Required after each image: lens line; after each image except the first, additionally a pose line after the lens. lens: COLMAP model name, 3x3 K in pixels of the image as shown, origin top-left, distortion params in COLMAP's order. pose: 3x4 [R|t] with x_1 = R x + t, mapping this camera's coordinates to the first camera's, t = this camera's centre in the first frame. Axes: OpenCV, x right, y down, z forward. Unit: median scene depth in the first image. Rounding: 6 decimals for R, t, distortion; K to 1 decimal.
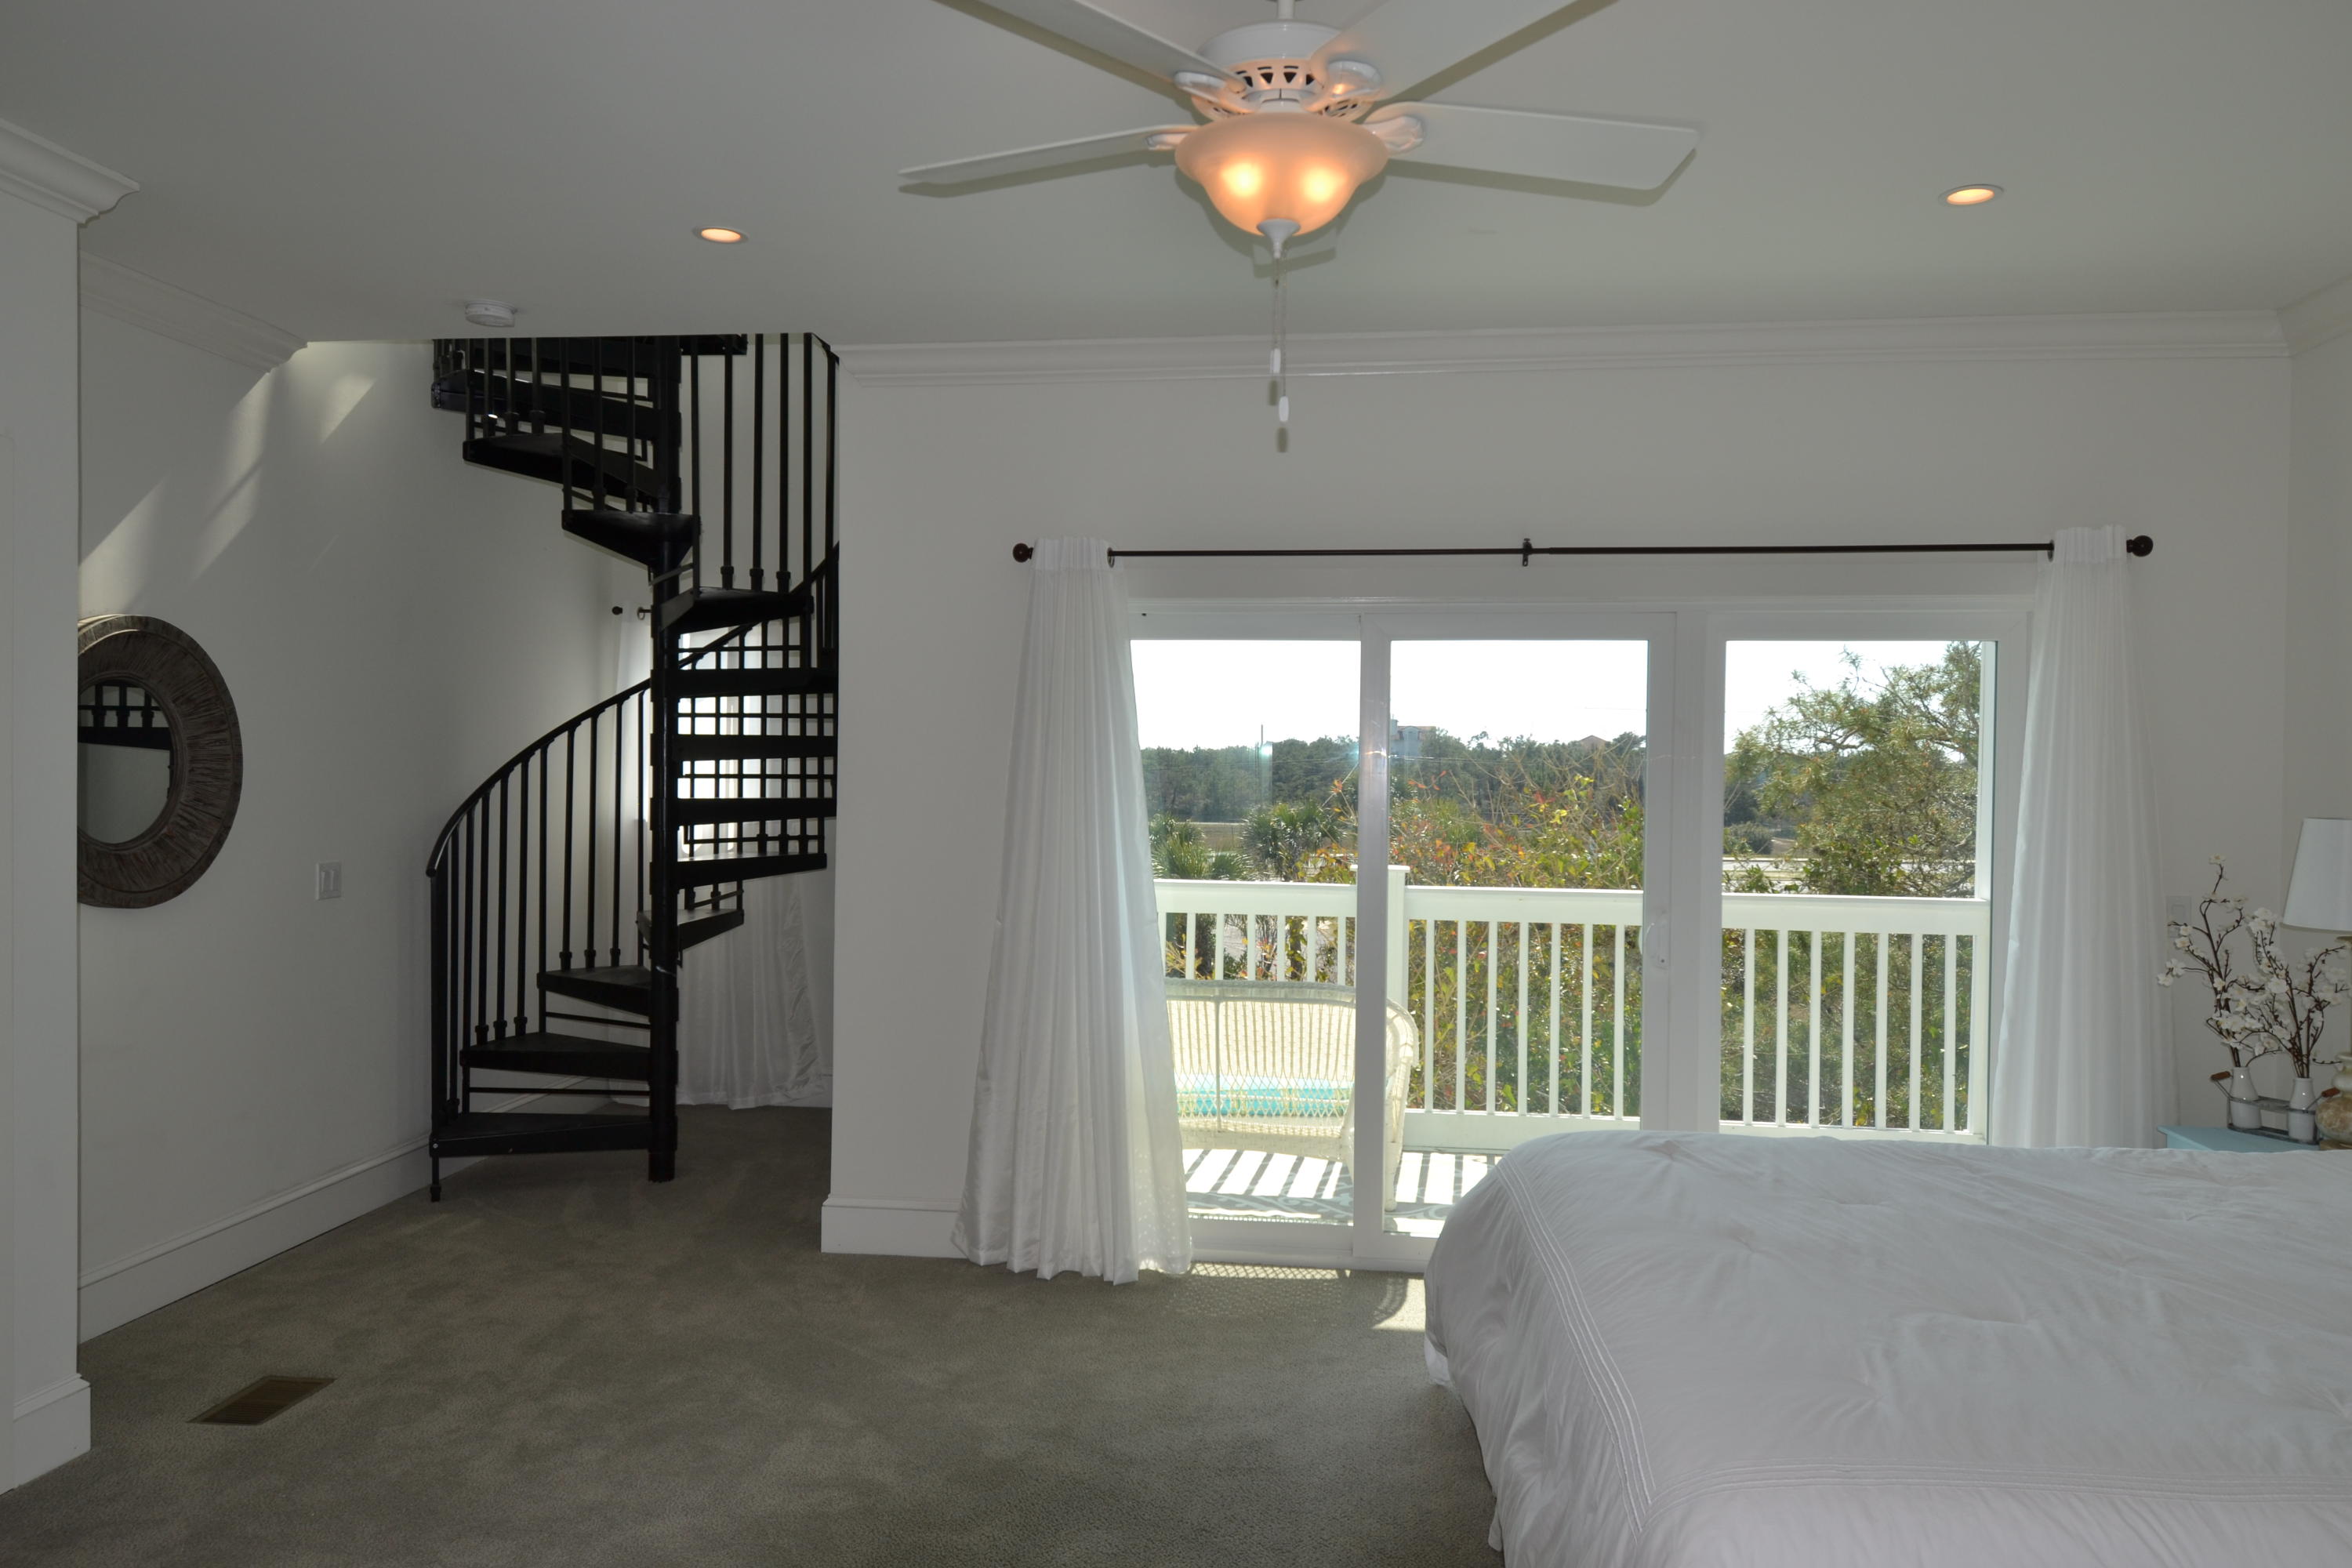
lens RADIAL K [[1609.5, 0, 1162.1], [0, 1609.5, 785.3], [0, 0, 1]] dist [0.057591, -0.061946]
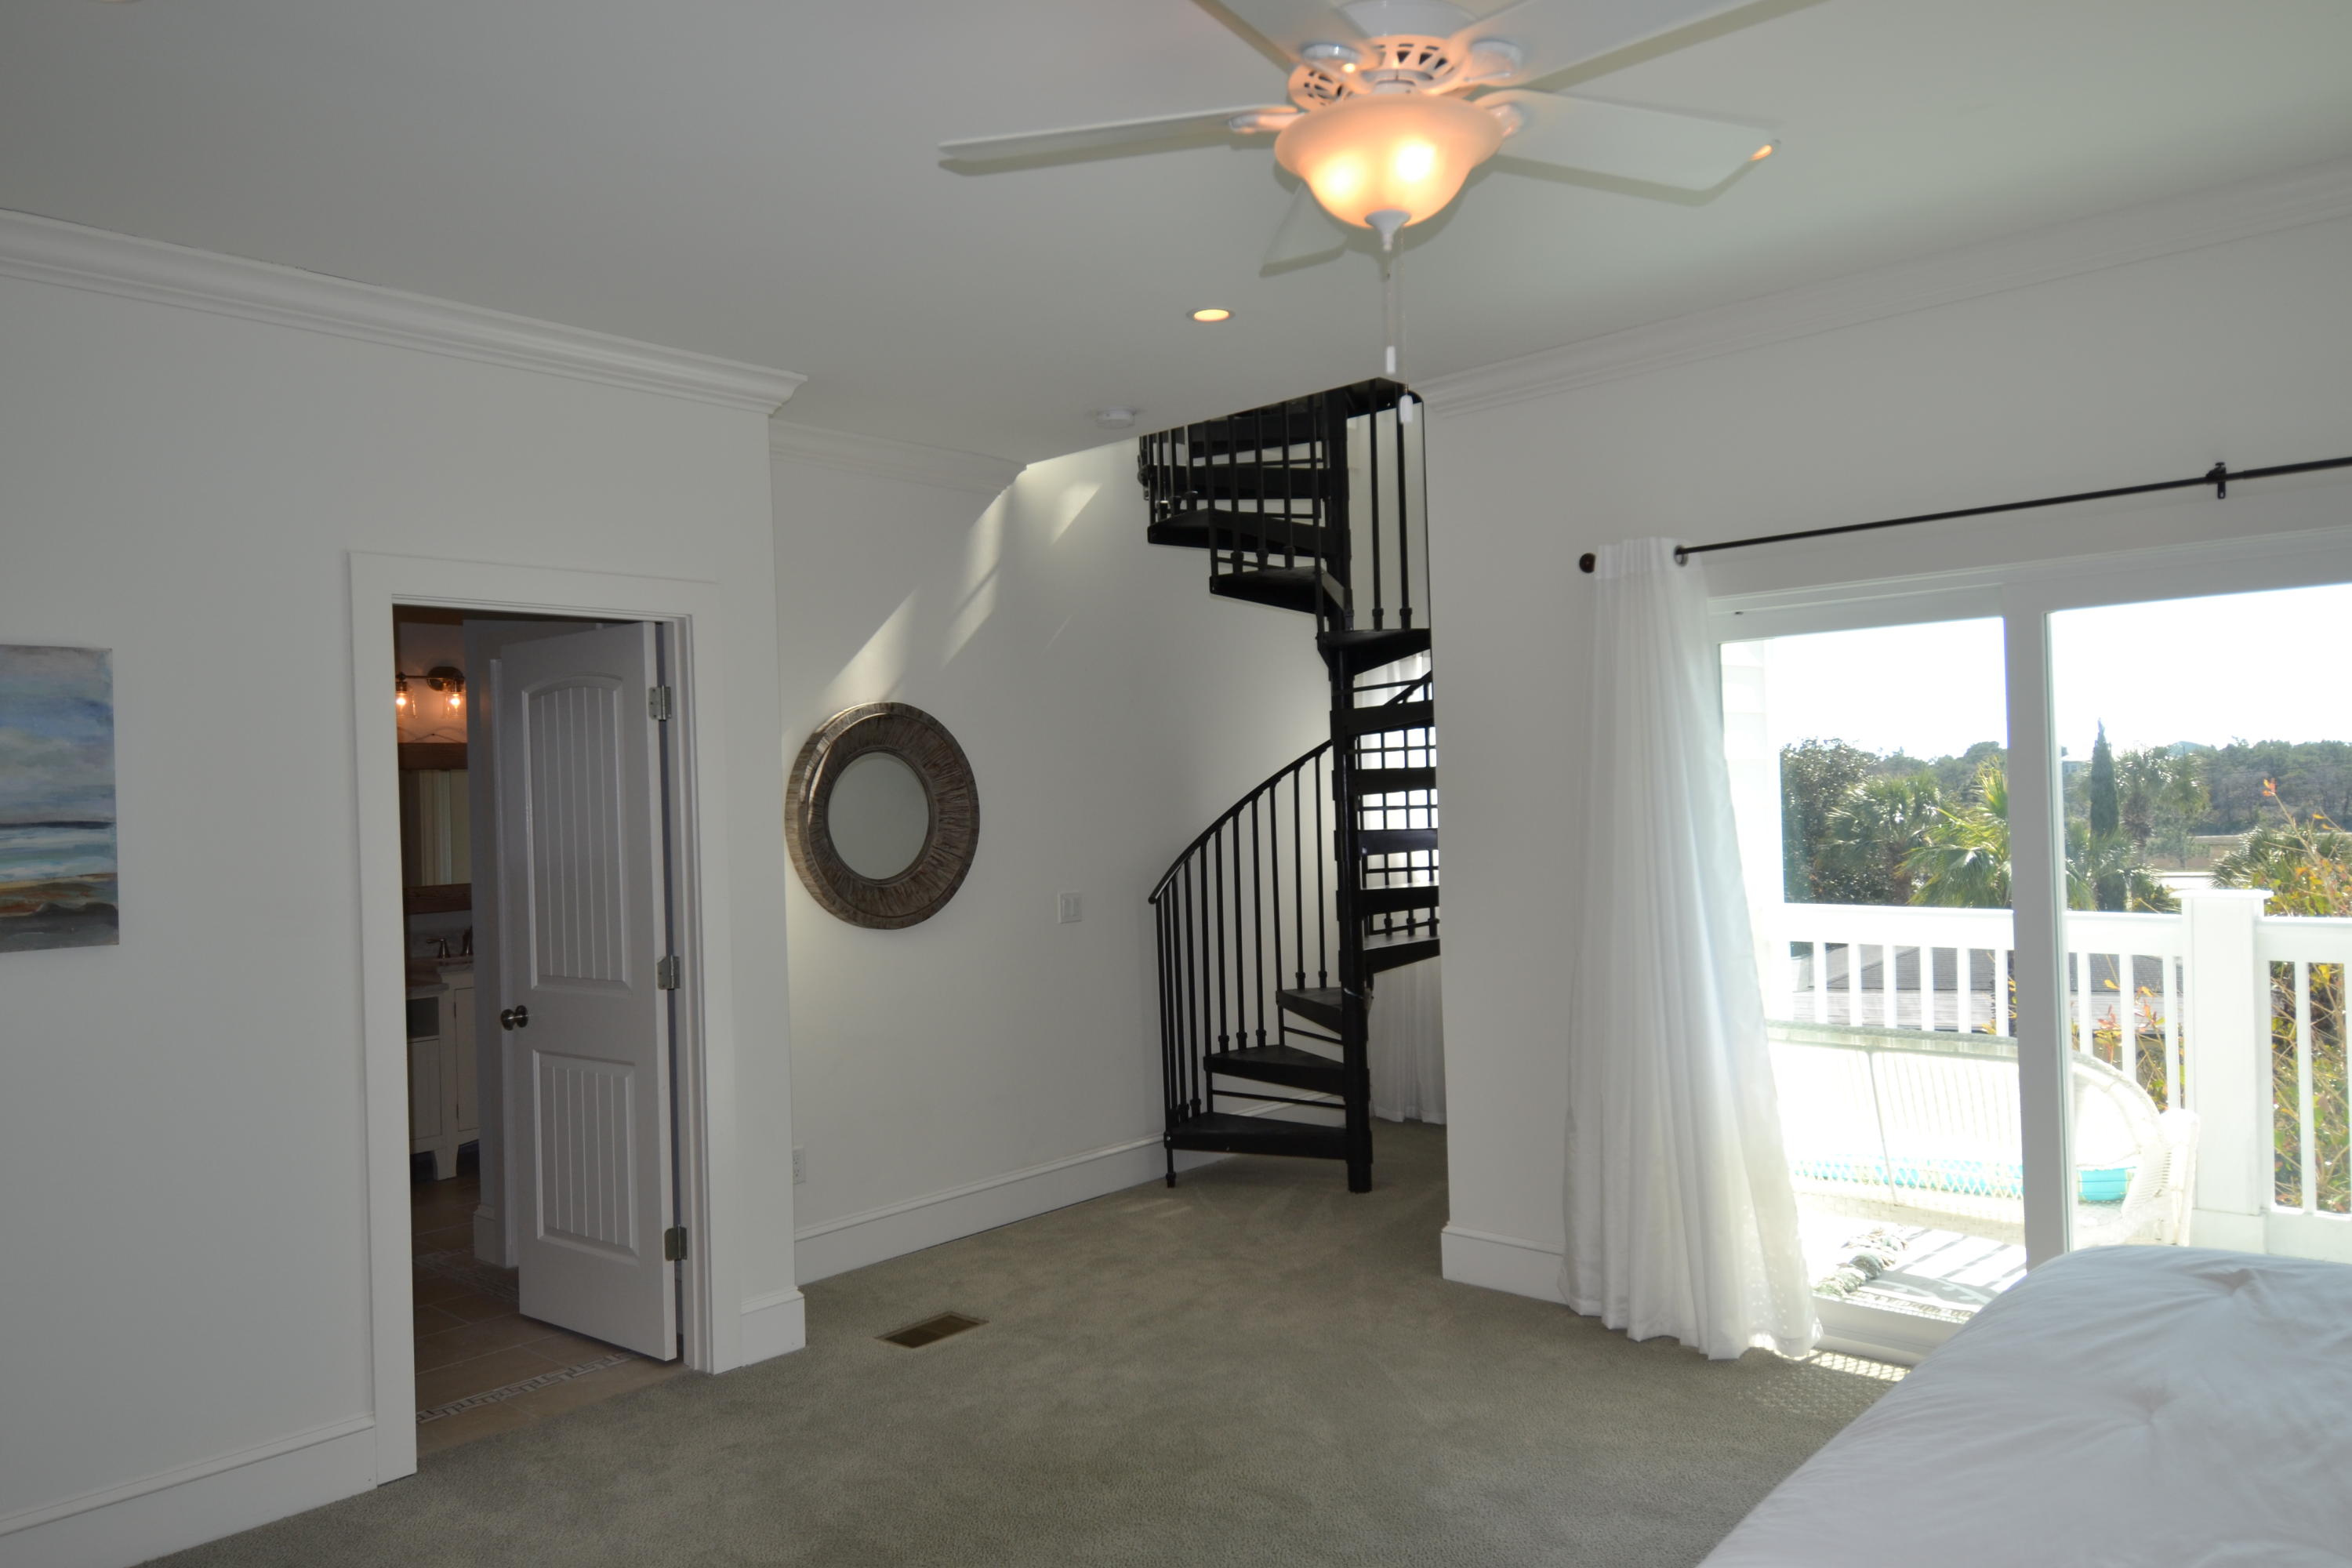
lens RADIAL K [[1609.5, 0, 1165.5], [0, 1609.5, 786.8], [0, 0, 1]] dist [0.057591, -0.061946]
pose [[0.811474, -0.042746, -0.582823, 0.255004], [0.034889, 0.999086, -0.024699, 0.001761], [0.583346, -0.000292, 0.812224, 0.082912]]
